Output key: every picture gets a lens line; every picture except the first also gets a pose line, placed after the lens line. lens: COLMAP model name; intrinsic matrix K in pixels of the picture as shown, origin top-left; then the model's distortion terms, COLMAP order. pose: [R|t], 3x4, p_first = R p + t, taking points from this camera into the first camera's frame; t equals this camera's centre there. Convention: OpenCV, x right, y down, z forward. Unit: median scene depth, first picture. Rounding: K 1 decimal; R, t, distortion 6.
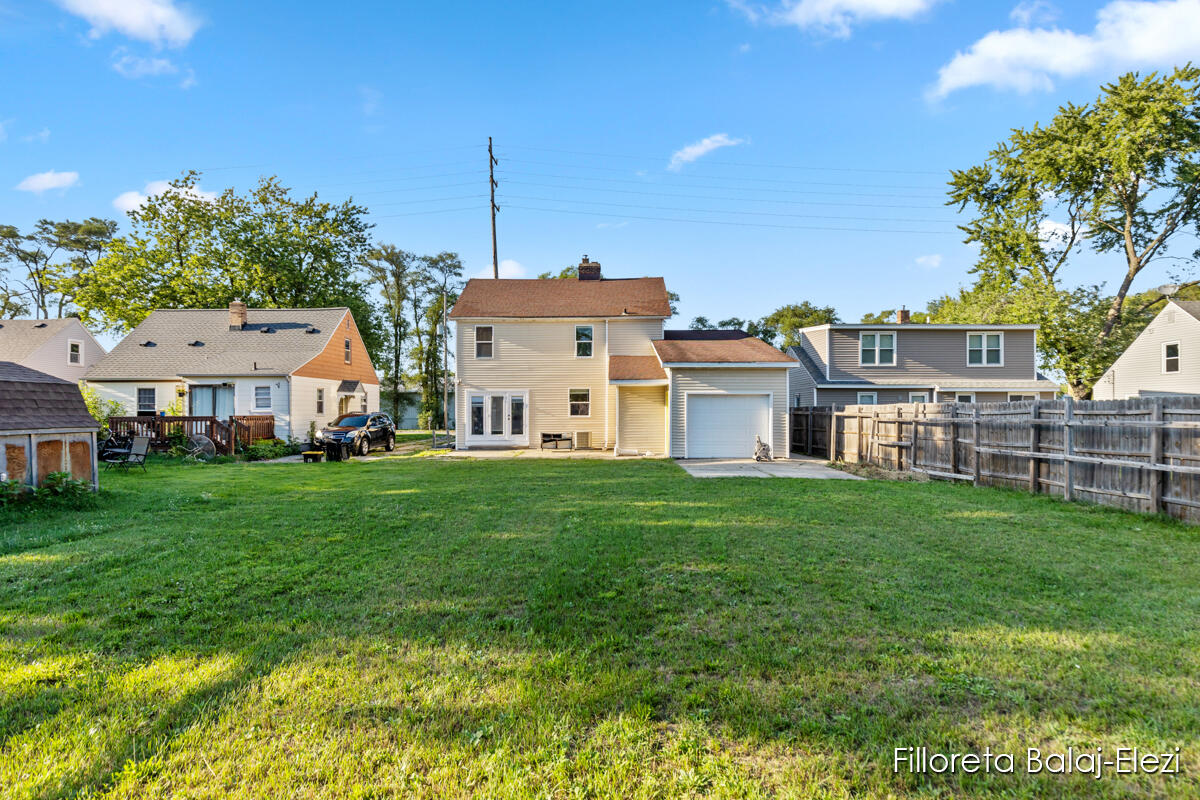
lens RADIAL K [[637.5, 0, 606.5], [0, 637.5, 419.8], [0, 0, 1]] dist [-0.002936, 0.001143]
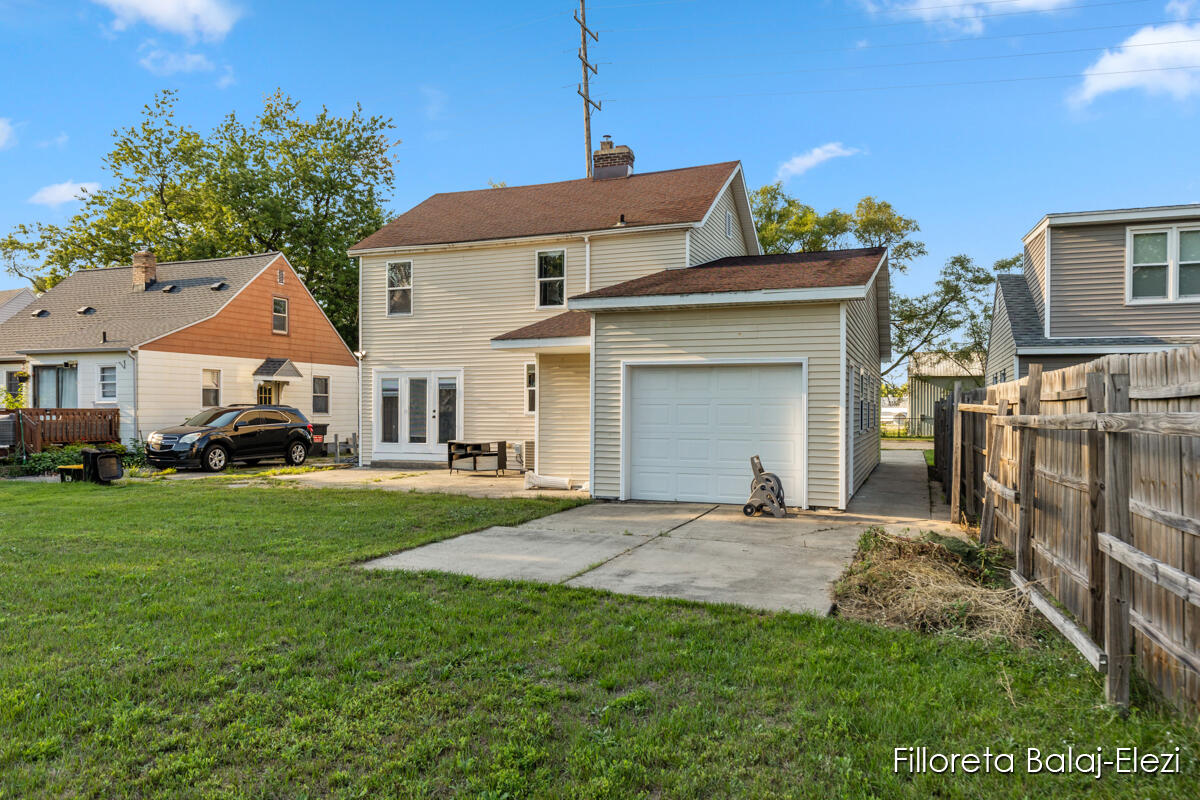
lens RADIAL K [[841.2, 0, 599.3], [0, 841.2, 412.1], [0, 0, 1]] dist [-0.000828, -0.010238]
pose [[0.936456, 0.005316, -0.350745, 0.262458], [-0.010080, 0.999880, -0.011757, 0.001964], [0.350640, 0.014546, 0.936397, 0.325492]]
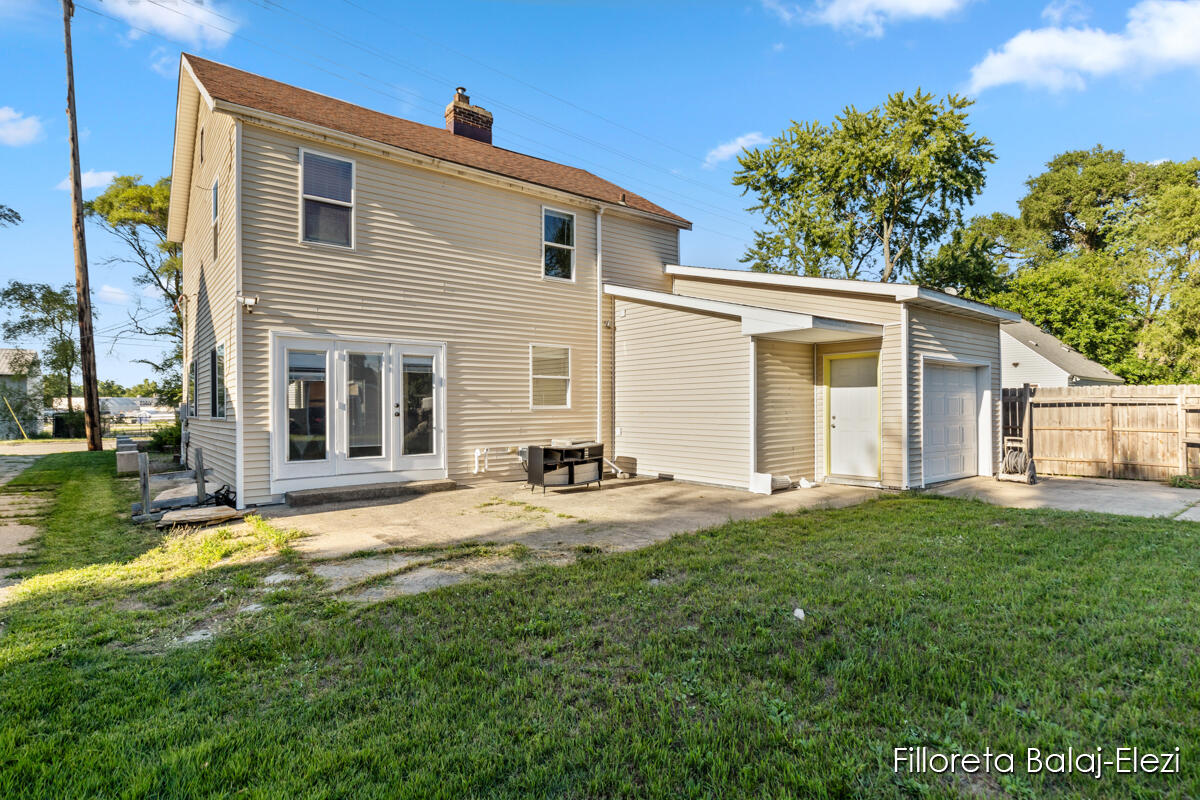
lens RADIAL K [[637.5, 0, 627.5], [0, 637.5, 410.2], [0, 0, 1]] dist [-0.002936, 0.001143]
pose [[0.755765, -0.002439, 0.654839, -0.299918], [0.013883, 0.999828, -0.012299, 0.002836], [-0.654696, 0.018386, 0.755669, 0.619417]]
